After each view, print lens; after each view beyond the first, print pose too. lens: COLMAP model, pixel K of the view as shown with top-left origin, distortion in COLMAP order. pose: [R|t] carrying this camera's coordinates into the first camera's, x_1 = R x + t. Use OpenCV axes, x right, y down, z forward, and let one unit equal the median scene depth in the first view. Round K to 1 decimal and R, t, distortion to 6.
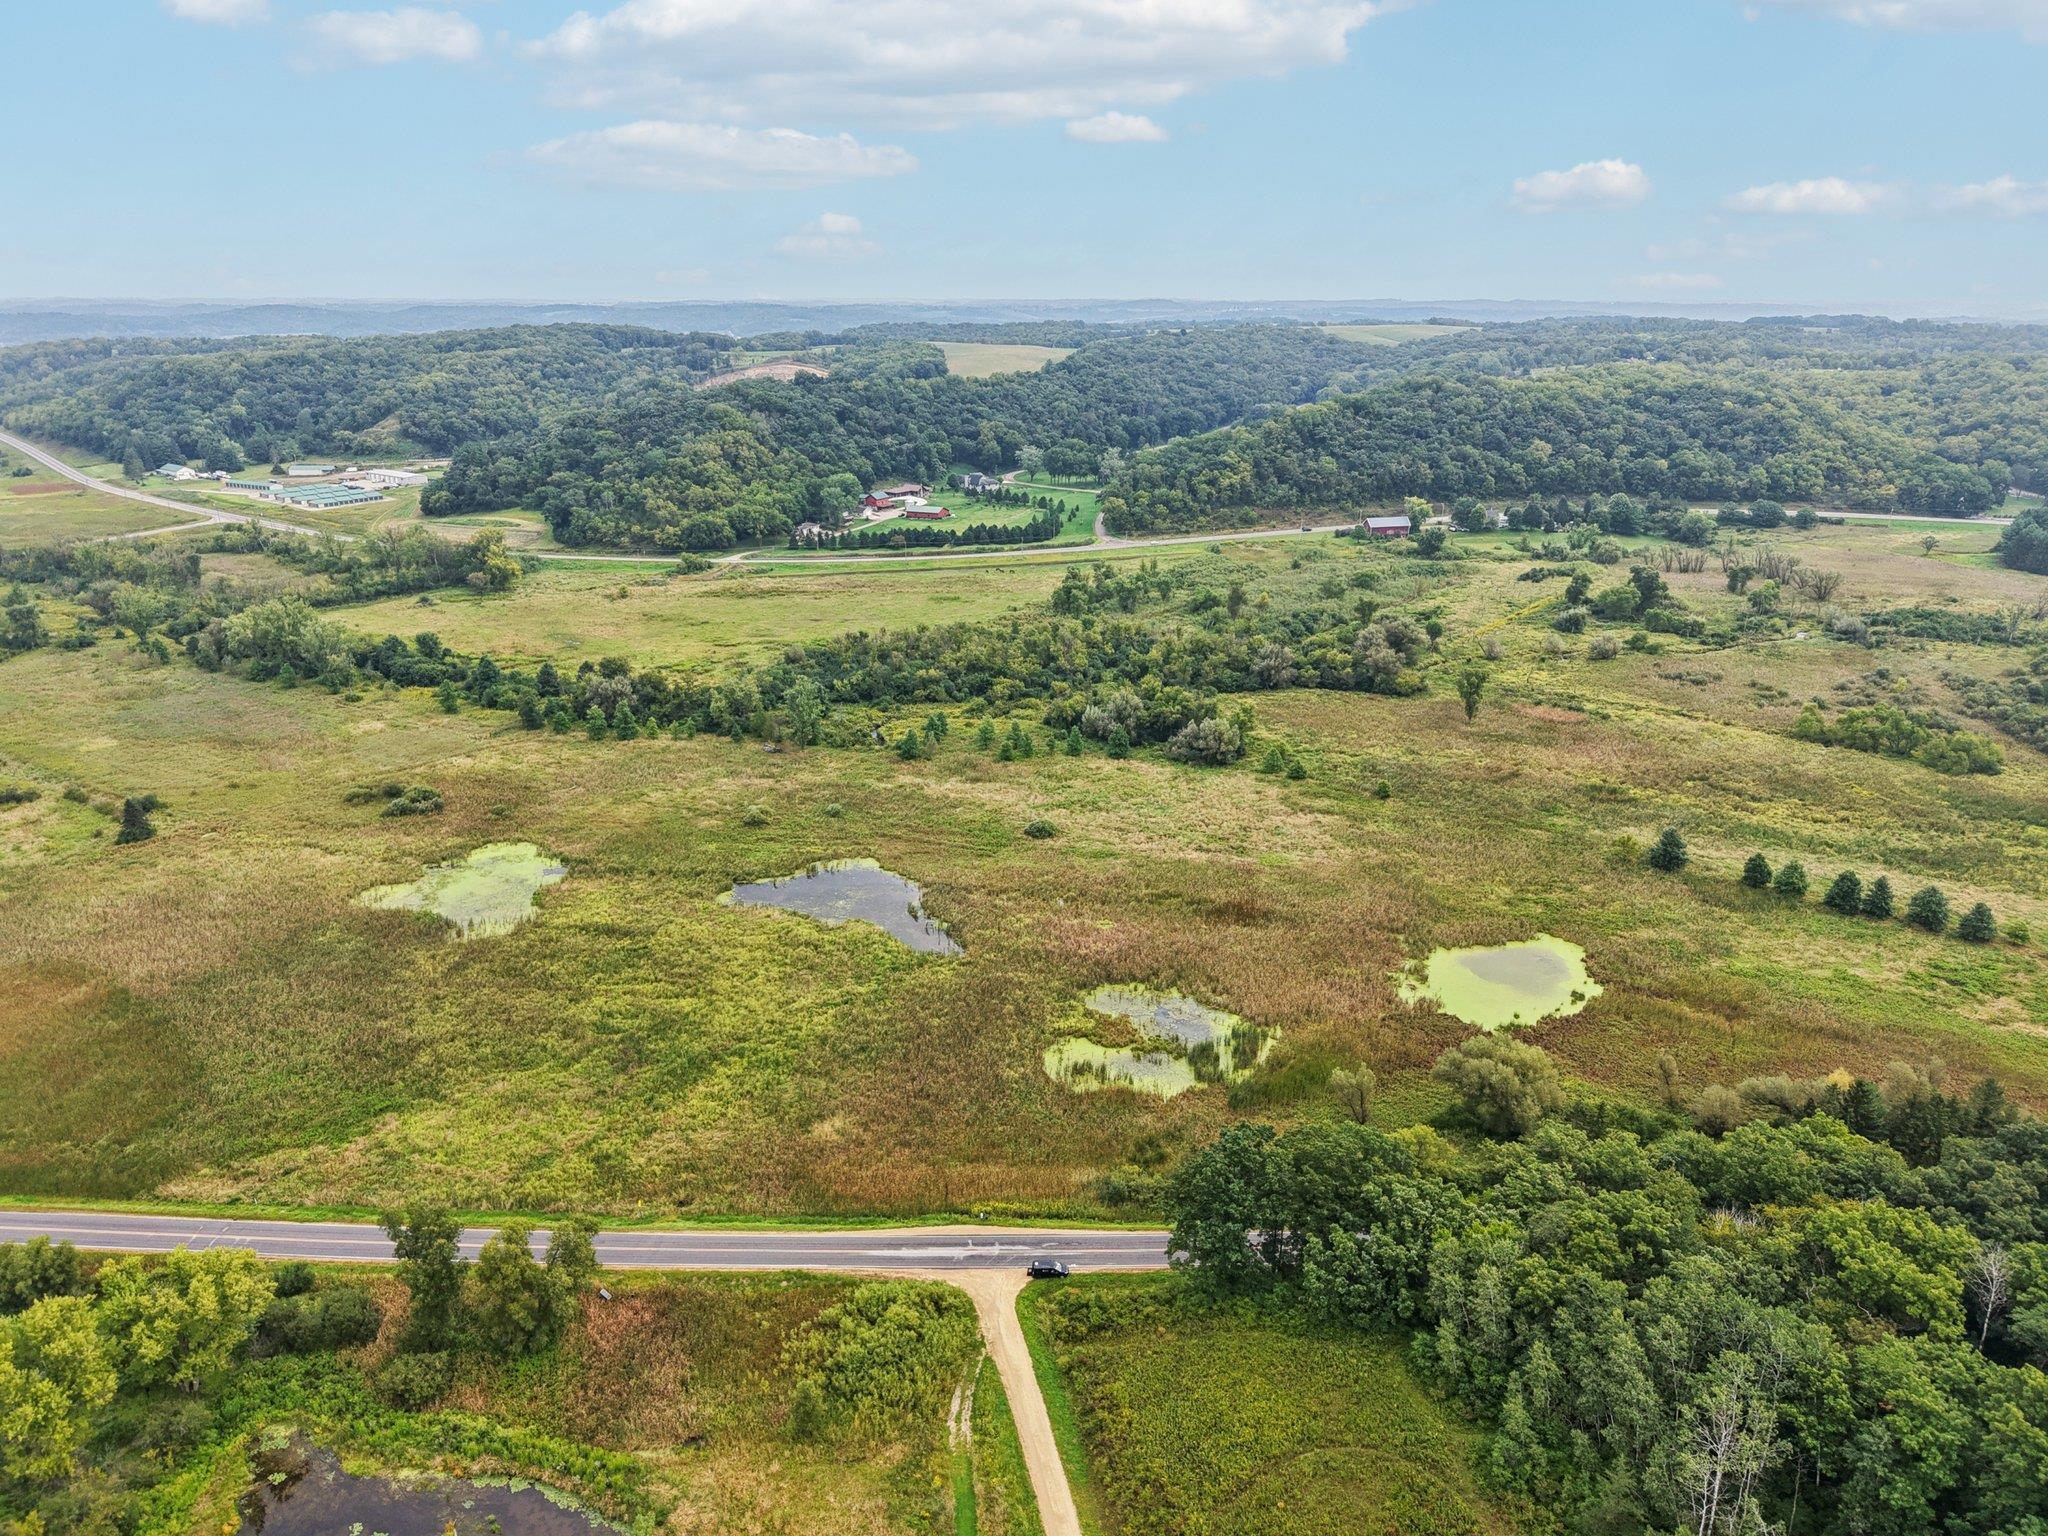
lens RADIAL K [[1376.6, 0, 1024.0], [0, 1376.6, 768.0], [0, 0, 1]] dist [0.021132, -0.020141]
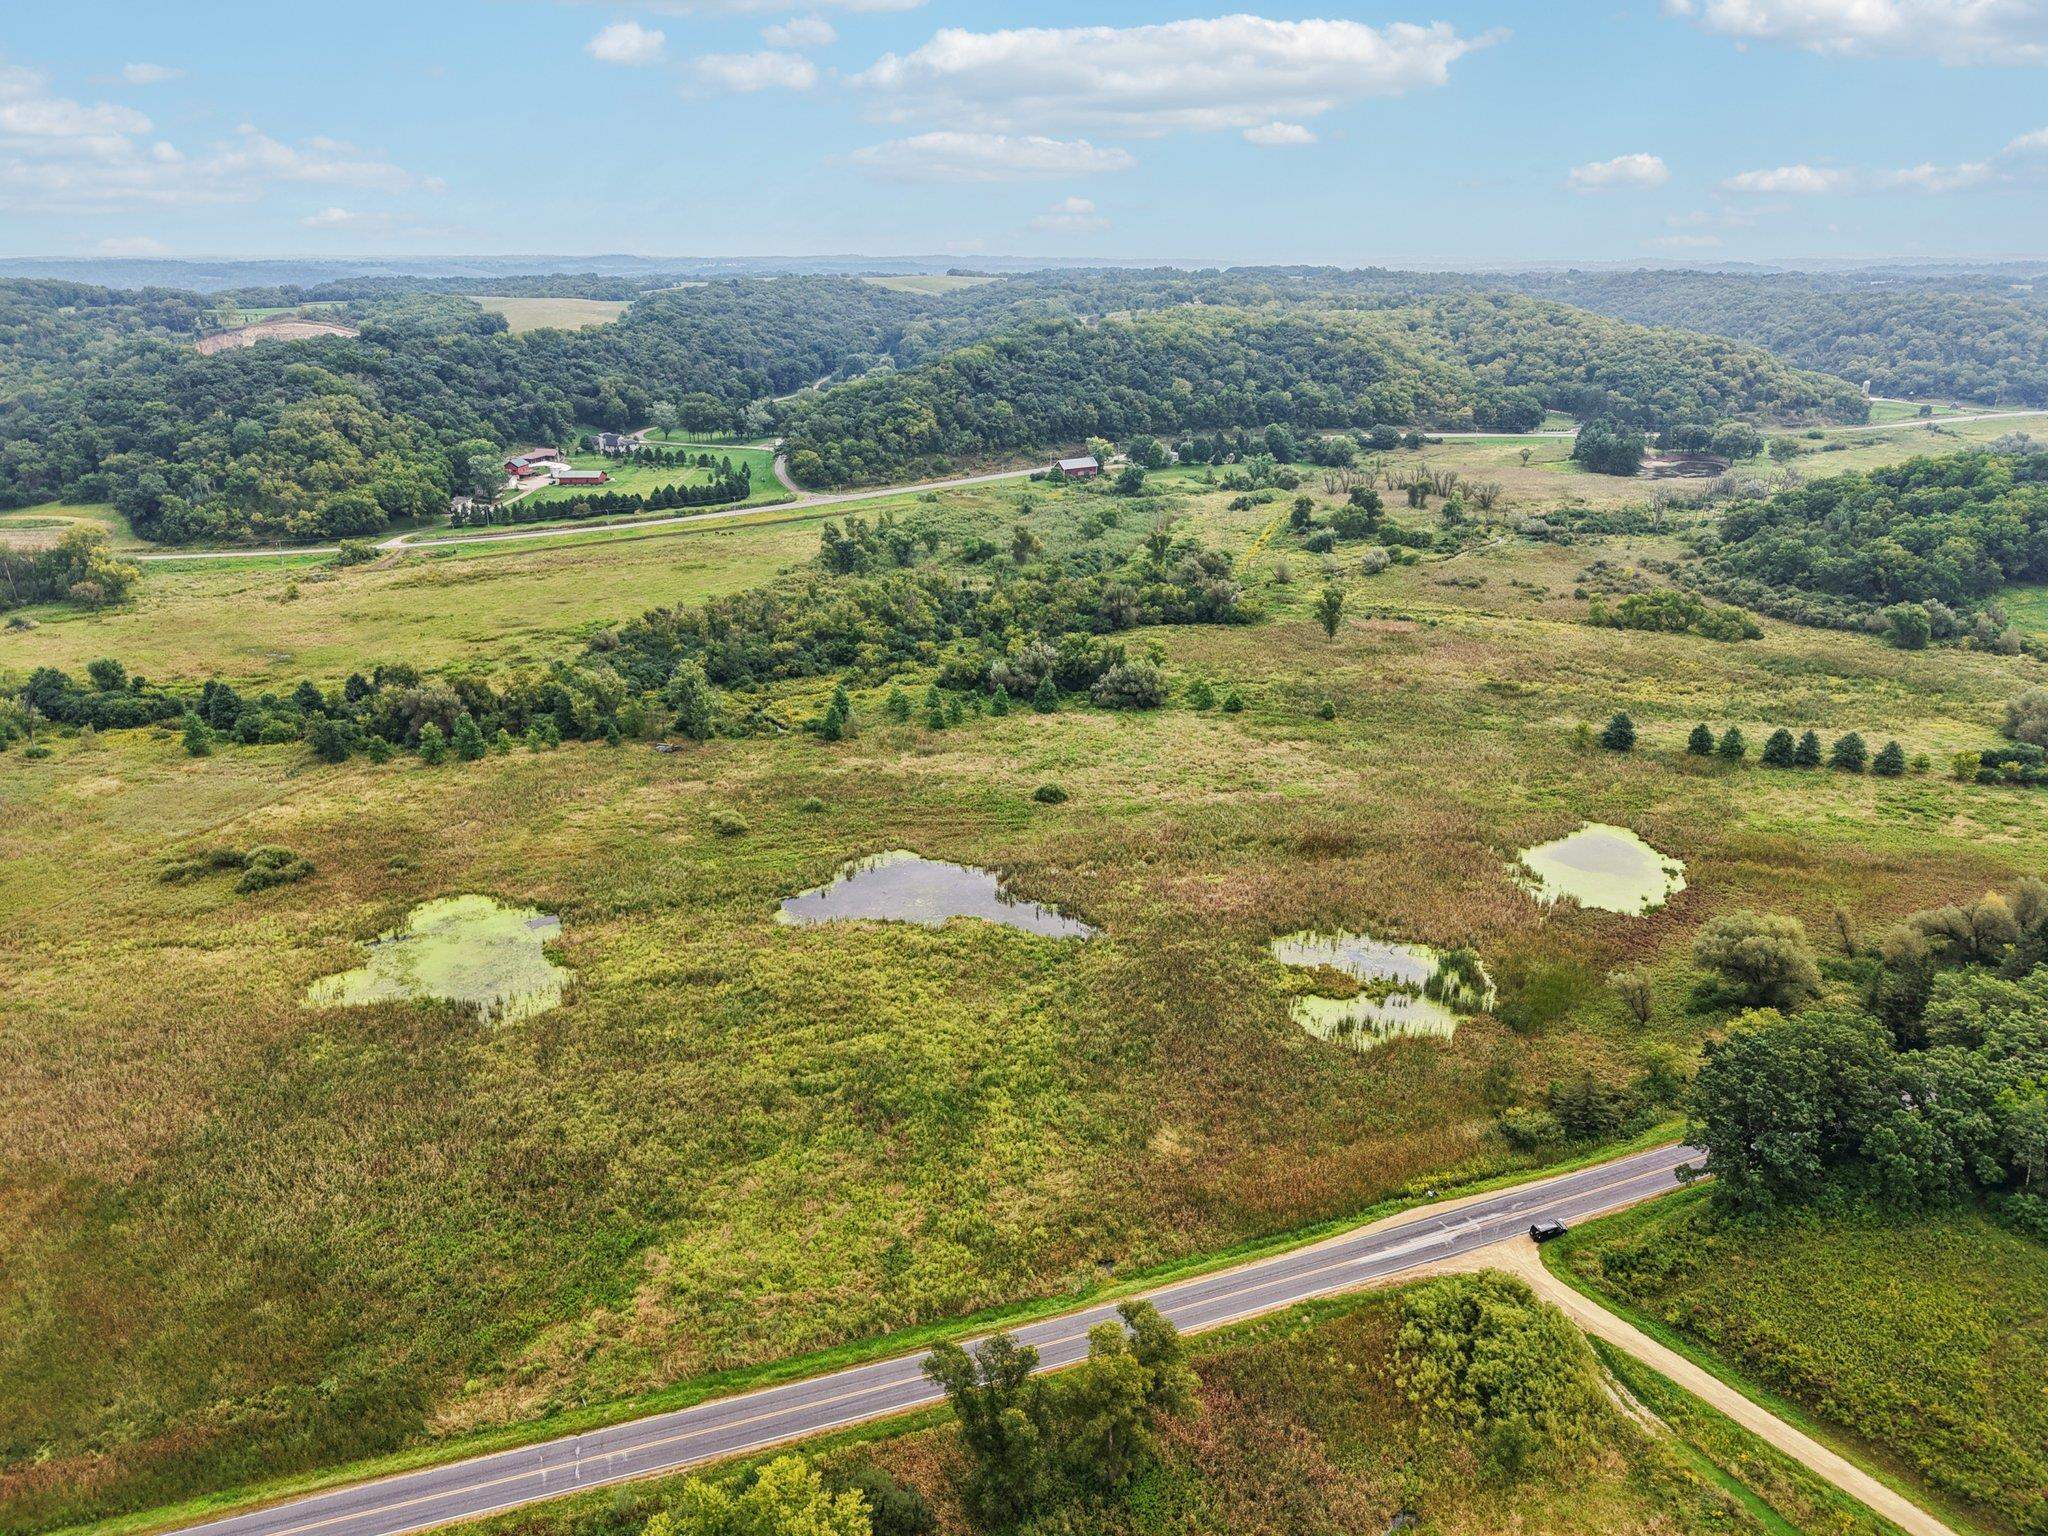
lens RADIAL K [[1376.6, 0, 1024.0], [0, 1376.6, 768.0], [0, 0, 1]] dist [0.021132, -0.020141]
pose [[0.930711, -0.128852, 0.342306, -0.157298], [0.119235, 0.991652, 0.049087, -0.009897], [-0.345774, -0.004871, 0.938305, 0.063765]]
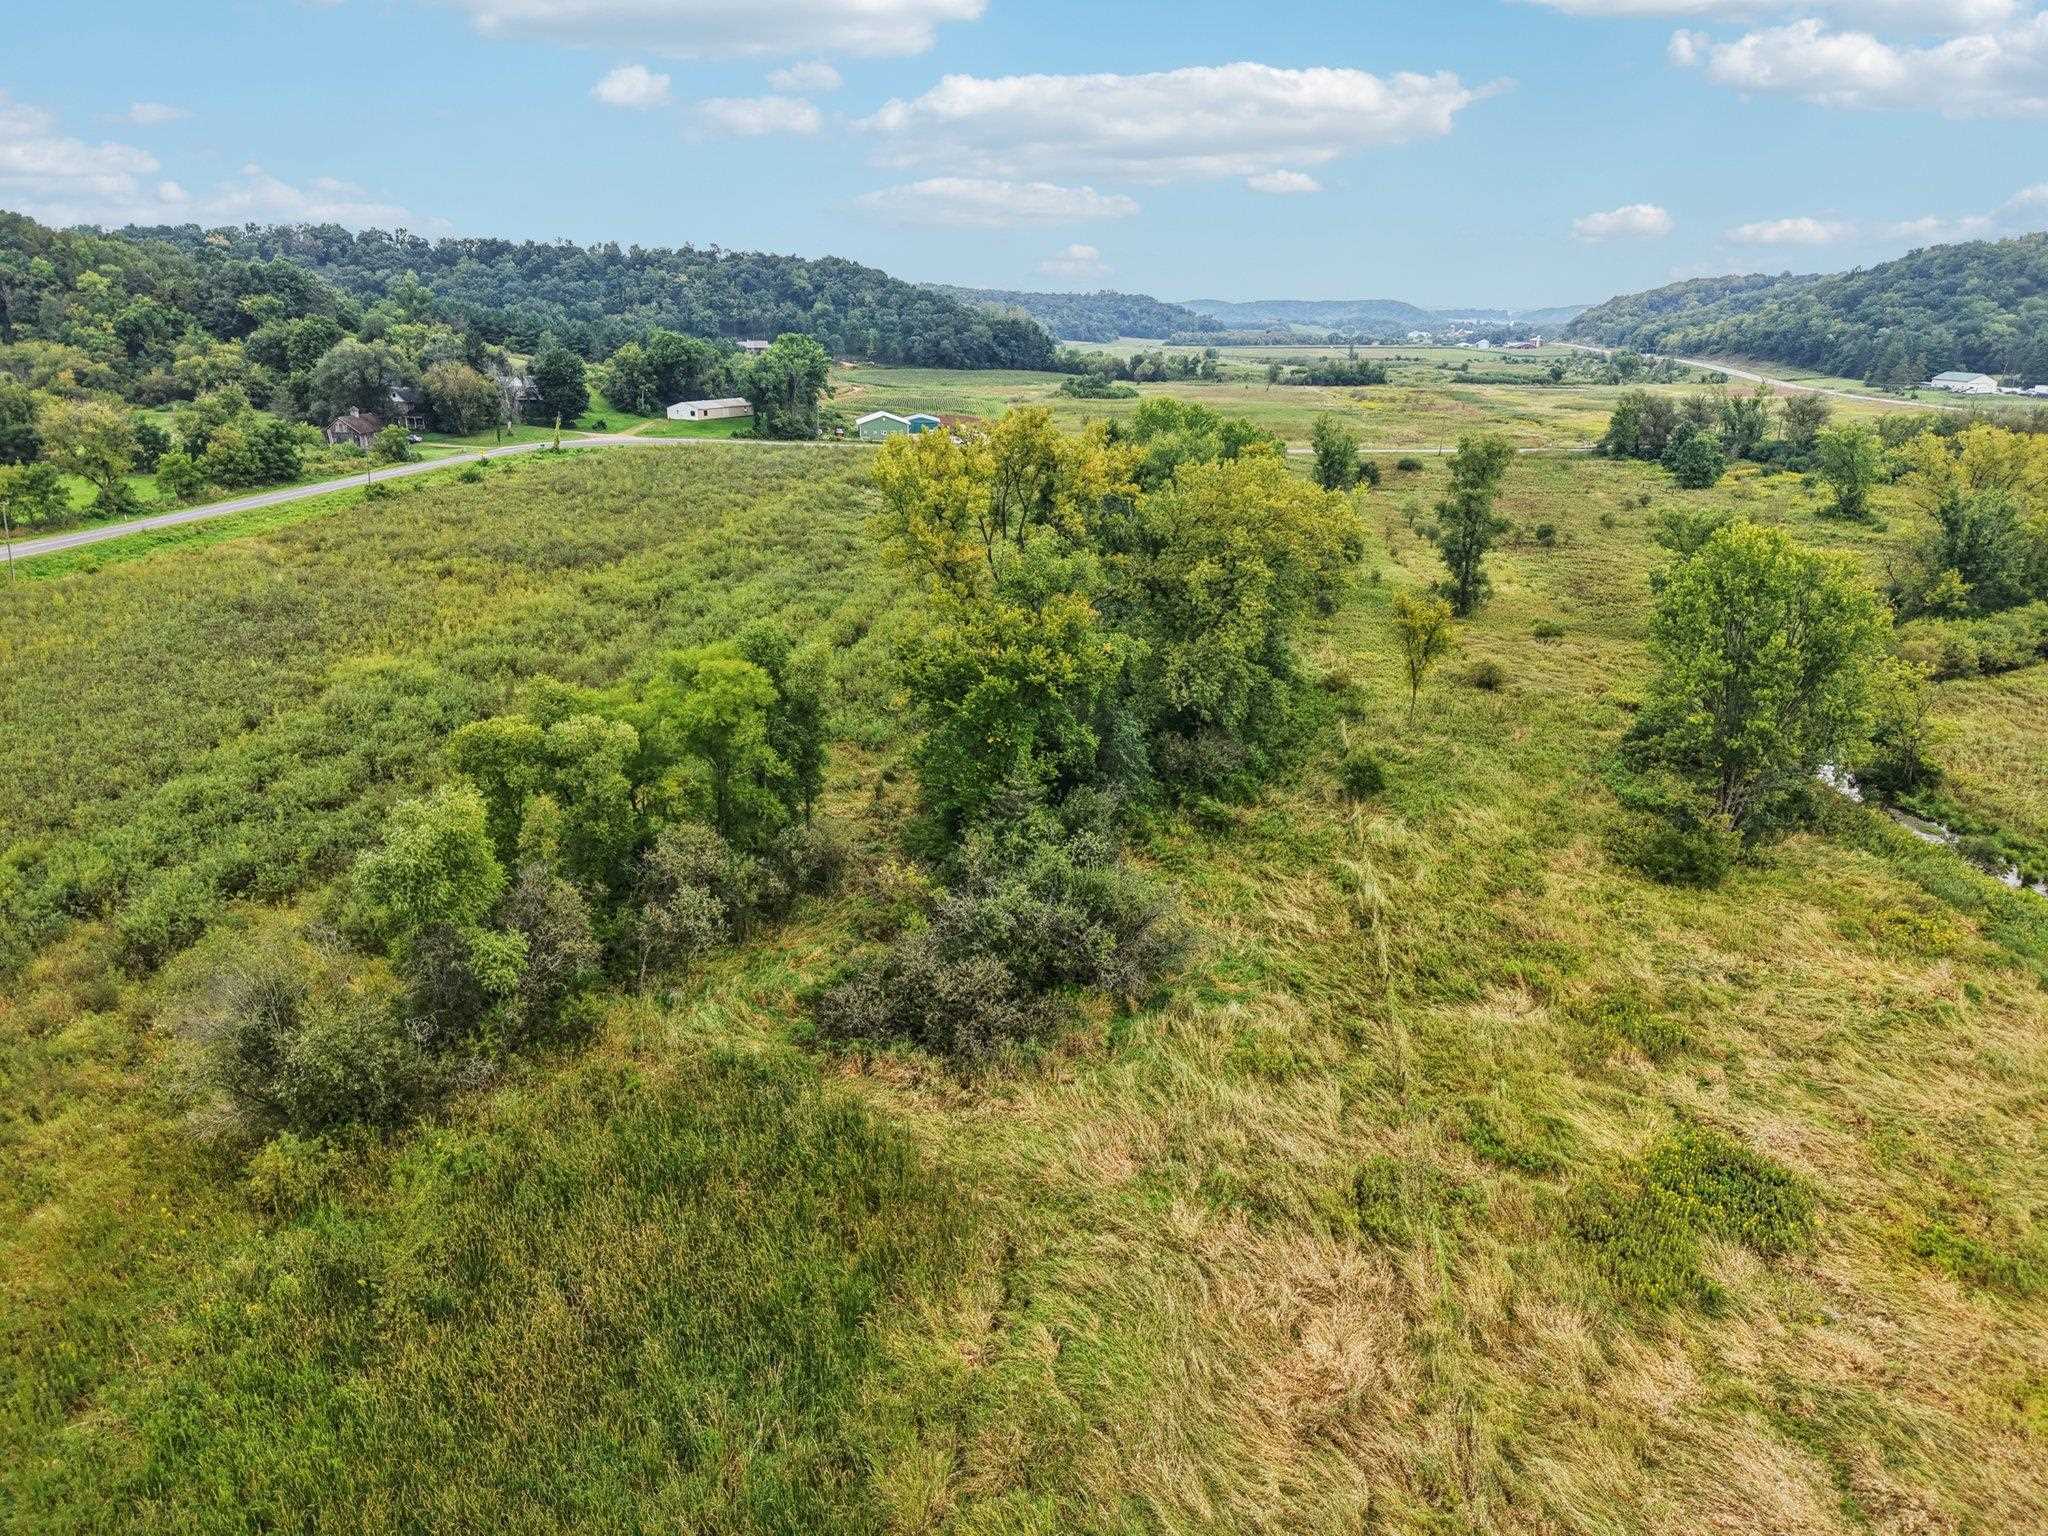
lens RADIAL K [[1376.6, 0, 1024.0], [0, 1376.6, 768.0], [0, 0, 1]] dist [0.021132, -0.020141]
pose [[0.565569, 0.256010, -0.783958, -0.454964], [-0.268678, 0.955933, 0.118338, -0.019252], [0.779708, 0.143704, 0.609430, 0.463029]]
